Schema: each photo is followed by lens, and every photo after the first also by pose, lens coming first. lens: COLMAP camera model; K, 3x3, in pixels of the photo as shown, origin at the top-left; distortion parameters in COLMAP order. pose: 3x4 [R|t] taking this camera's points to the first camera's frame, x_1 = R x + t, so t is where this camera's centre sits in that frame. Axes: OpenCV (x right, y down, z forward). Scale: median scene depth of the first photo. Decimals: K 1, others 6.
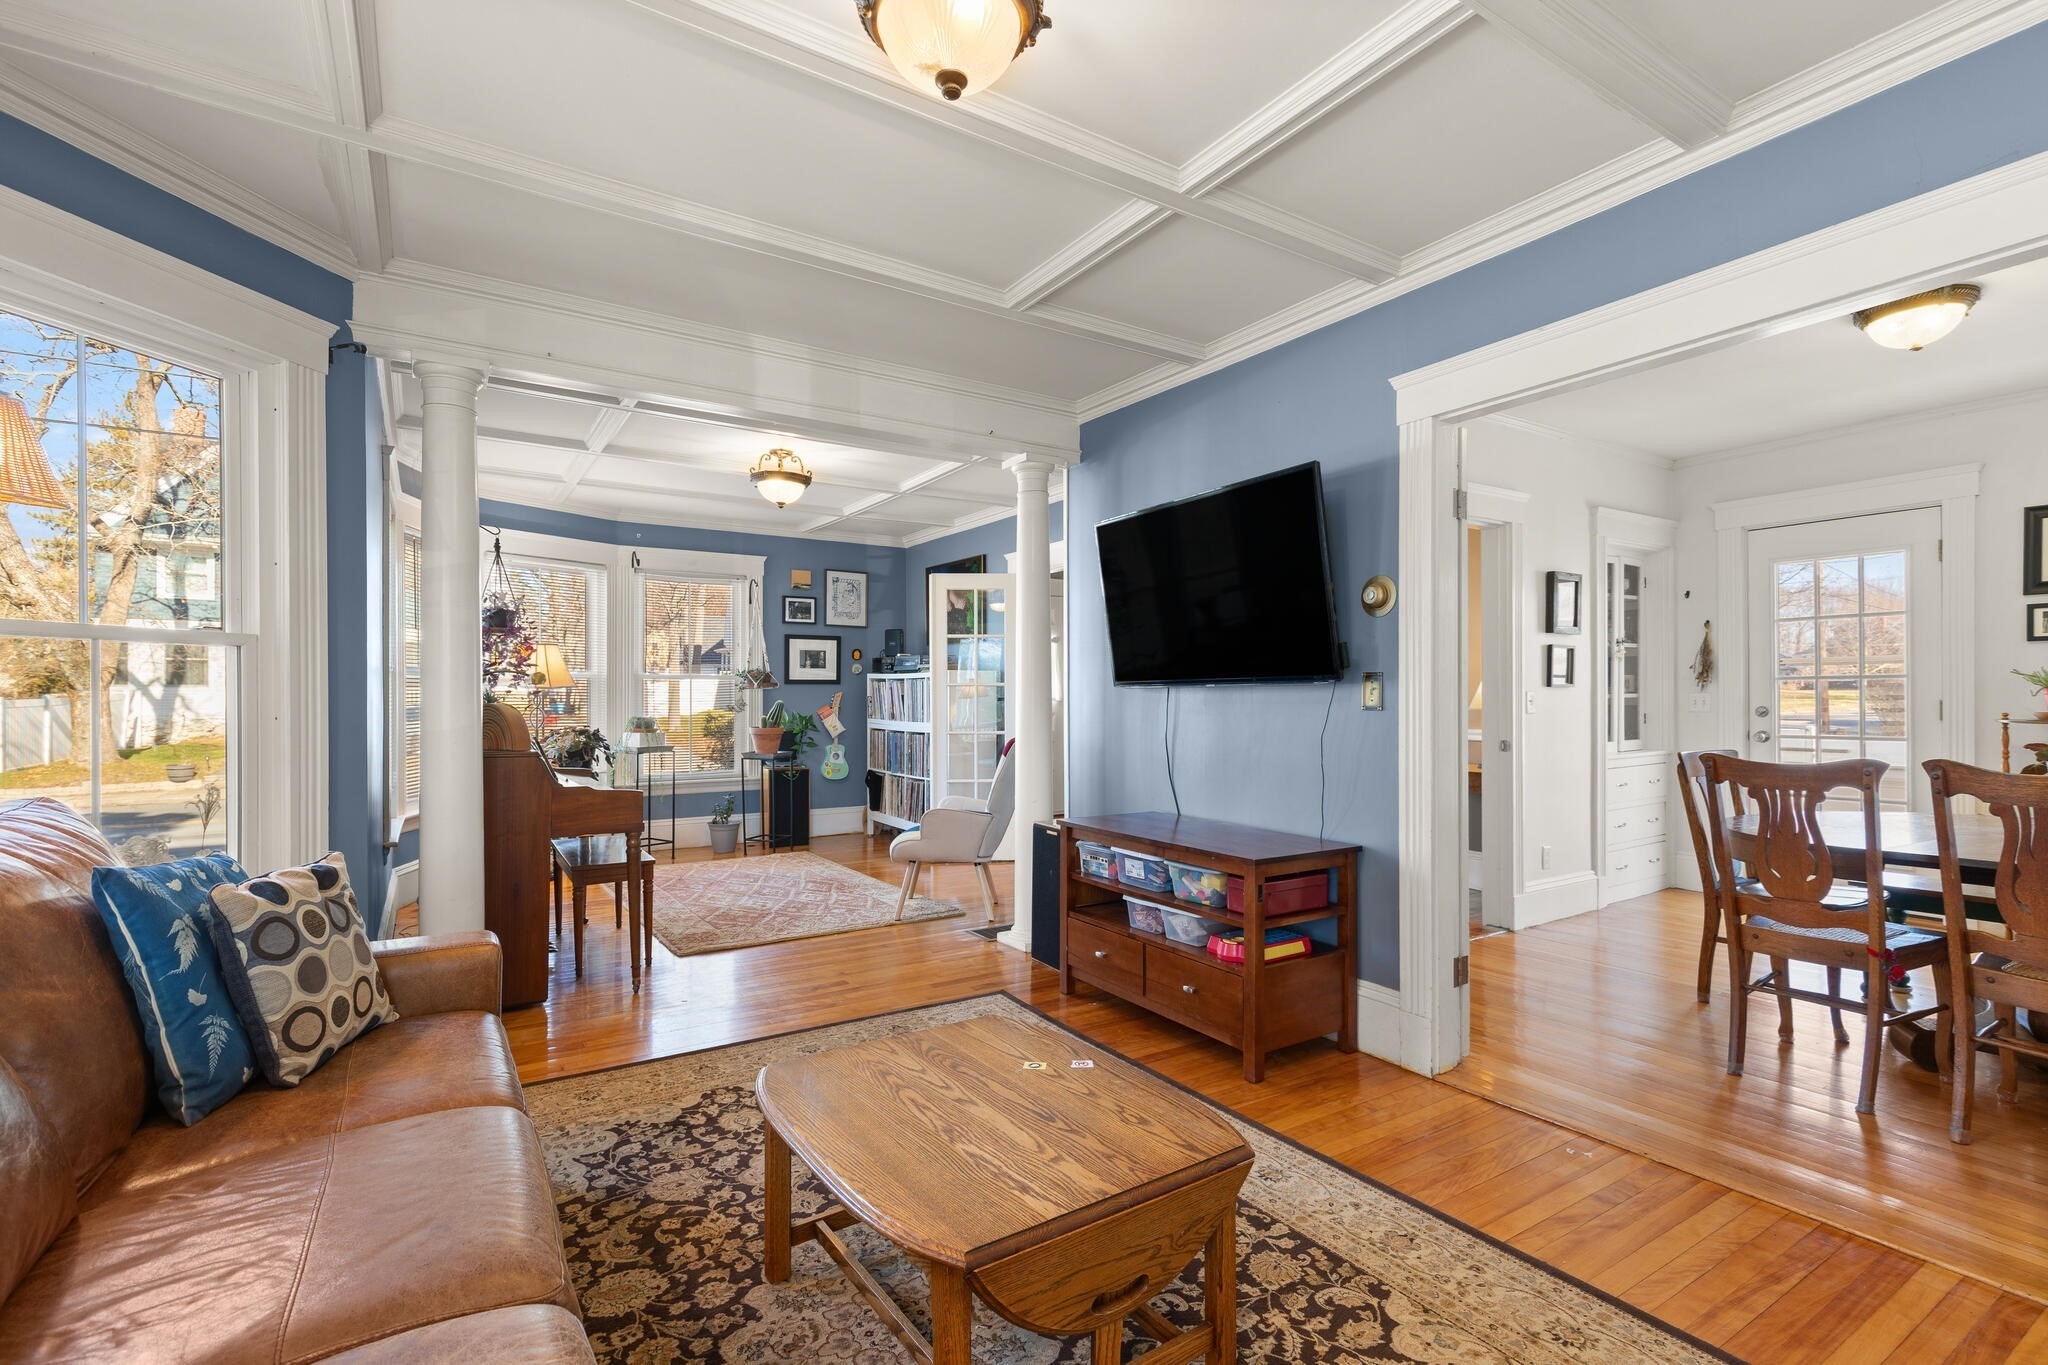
lens RADIAL K [[933.6, 0, 1023.0], [0, 933.6, 689.1], [0, 0, 1]] dist [0.004928, 0.000164]
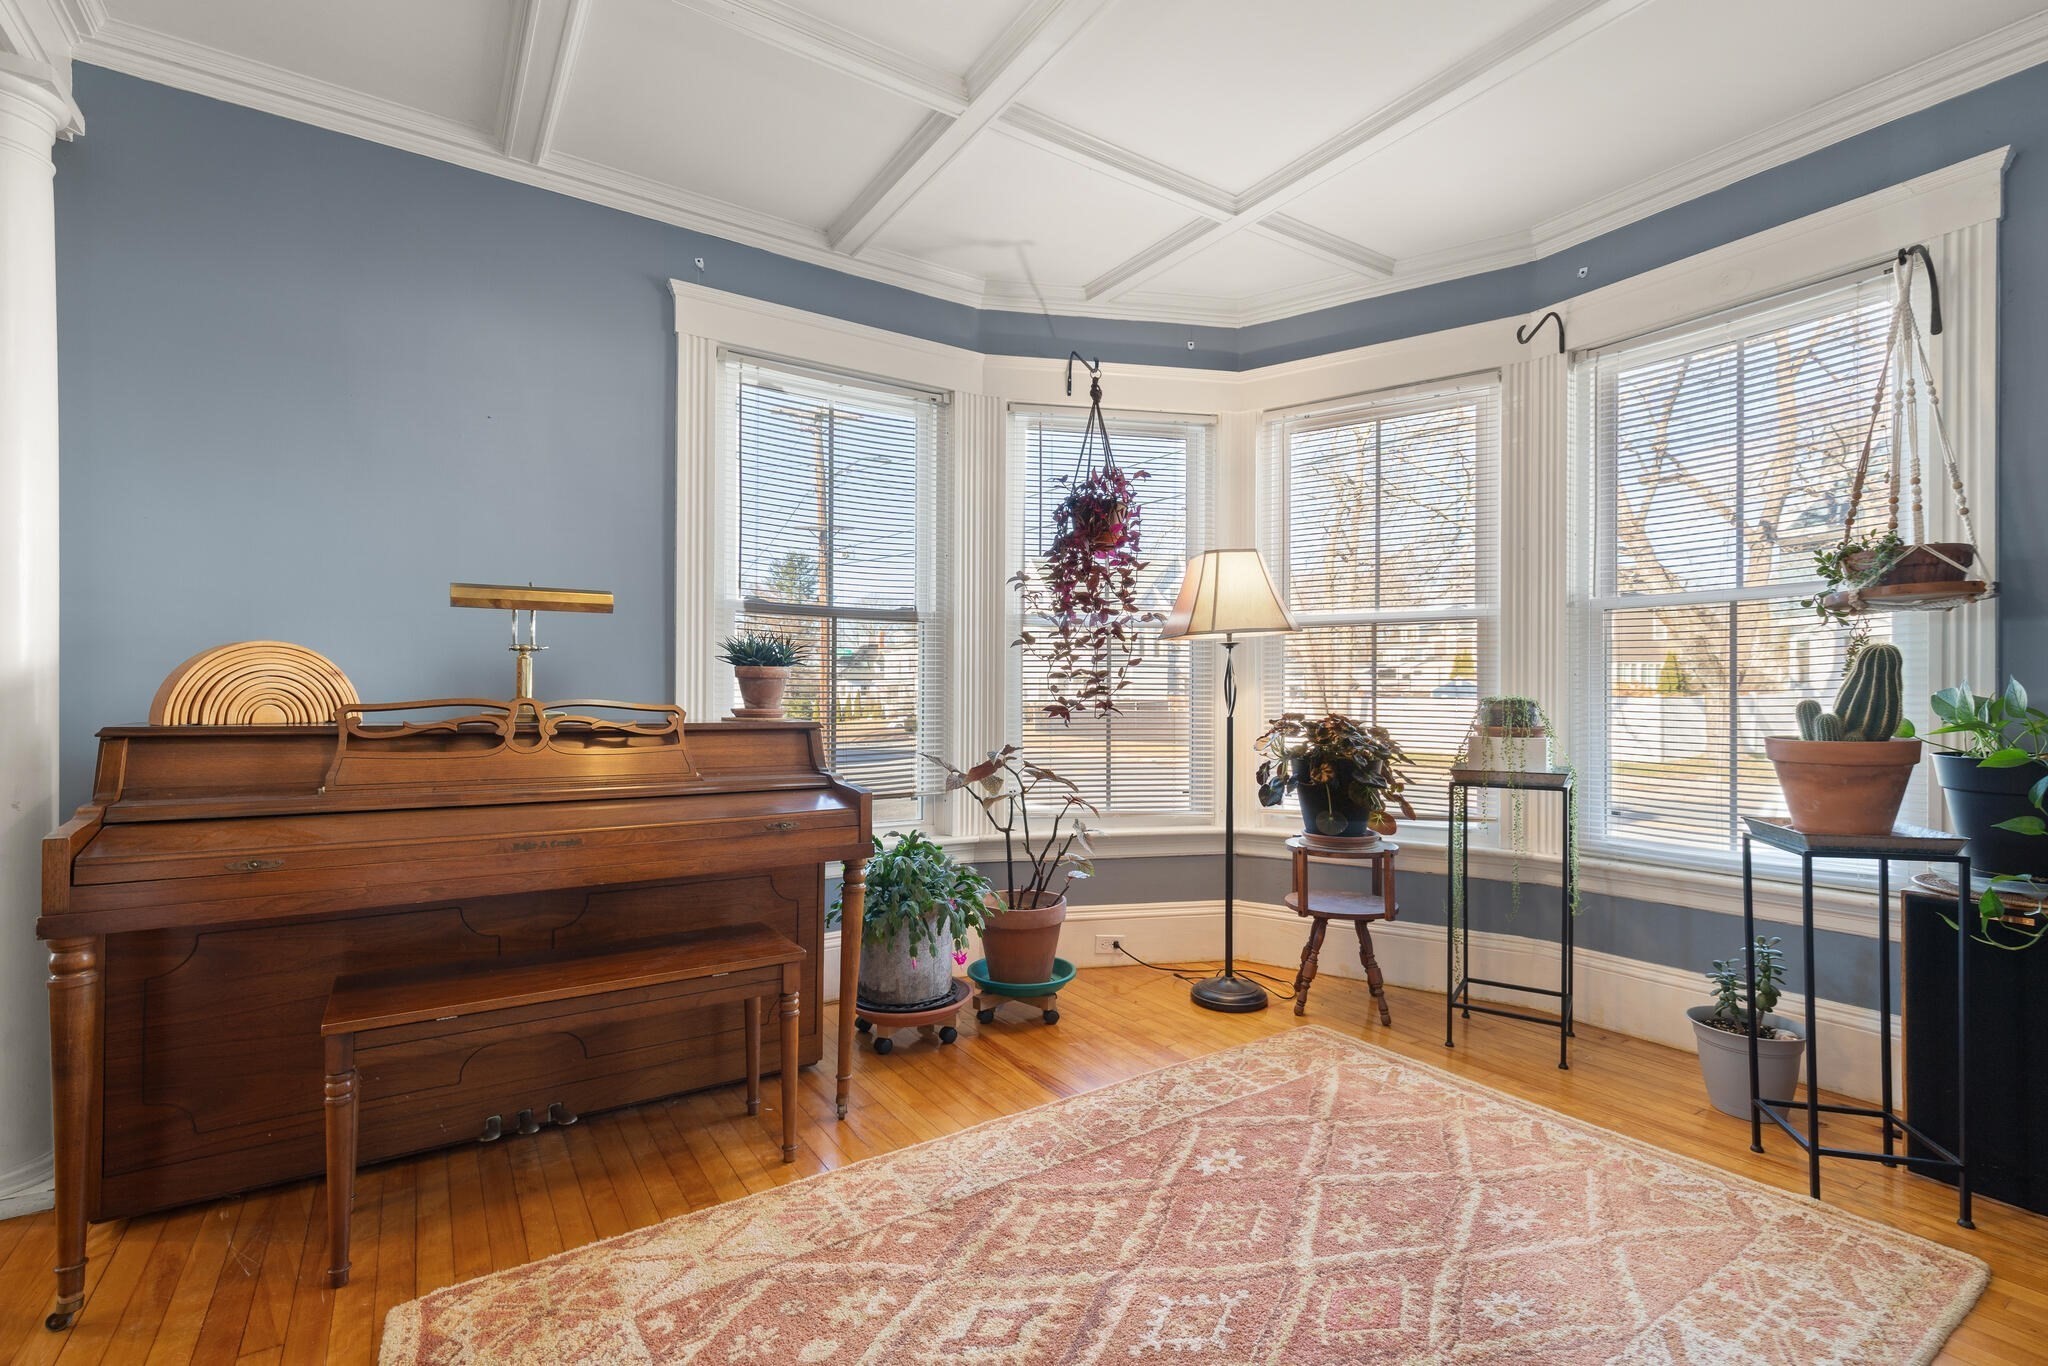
lens RADIAL K [[938.2, 0, 1025.9], [0, 938.2, 677.8], [0, 0, 1]] dist [0.002622, -0.000190]
pose [[0.012440, -0.017066, -0.999777, 0.009846], [0.005920, 0.999838, -0.016993, 0.027882], [0.999905, -0.005707, 0.012539, 0.794848]]
